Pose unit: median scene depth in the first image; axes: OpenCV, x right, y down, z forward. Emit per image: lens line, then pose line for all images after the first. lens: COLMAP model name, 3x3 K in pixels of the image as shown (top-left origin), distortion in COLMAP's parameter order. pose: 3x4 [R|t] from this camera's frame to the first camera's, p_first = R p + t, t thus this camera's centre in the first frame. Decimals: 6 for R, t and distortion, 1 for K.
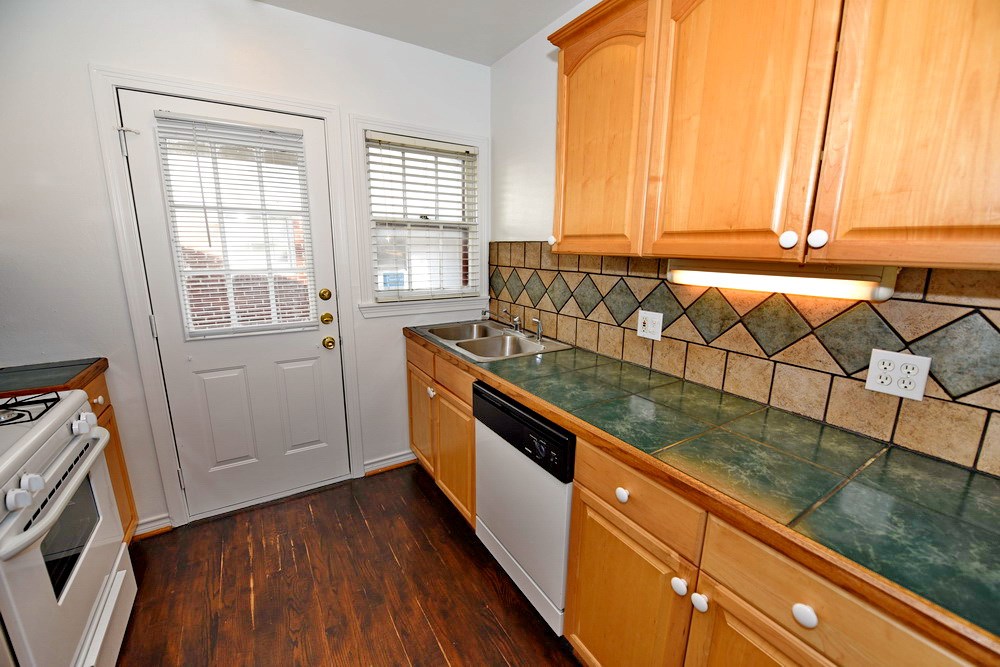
lens RADIAL K [[398.8, 0, 502.5], [0, 398.8, 335.6], [0, 0, 1]] dist [-0.017576, -0.000857]
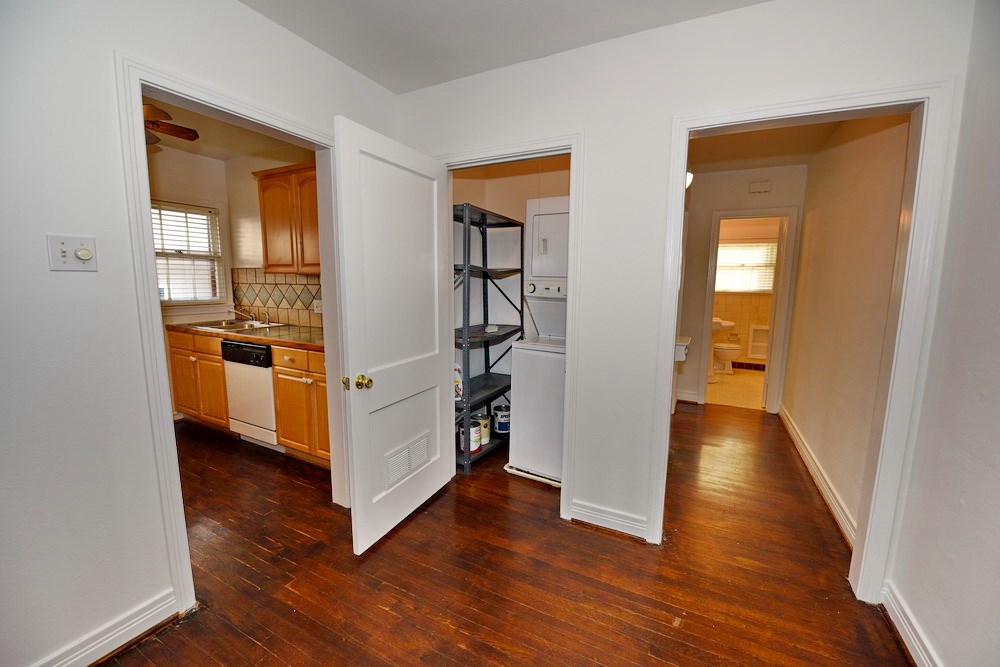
lens RADIAL K [[398.8, 0, 500.4], [0, 398.8, 333.3], [0, 0, 1]] dist [-0.017576, -0.000857]
pose [[0.864244, -0.066671, 0.498635, 0.139464], [0.106629, 0.992936, -0.052048, 0.326657], [-0.491642, 0.098151, 0.865248, -1.290849]]
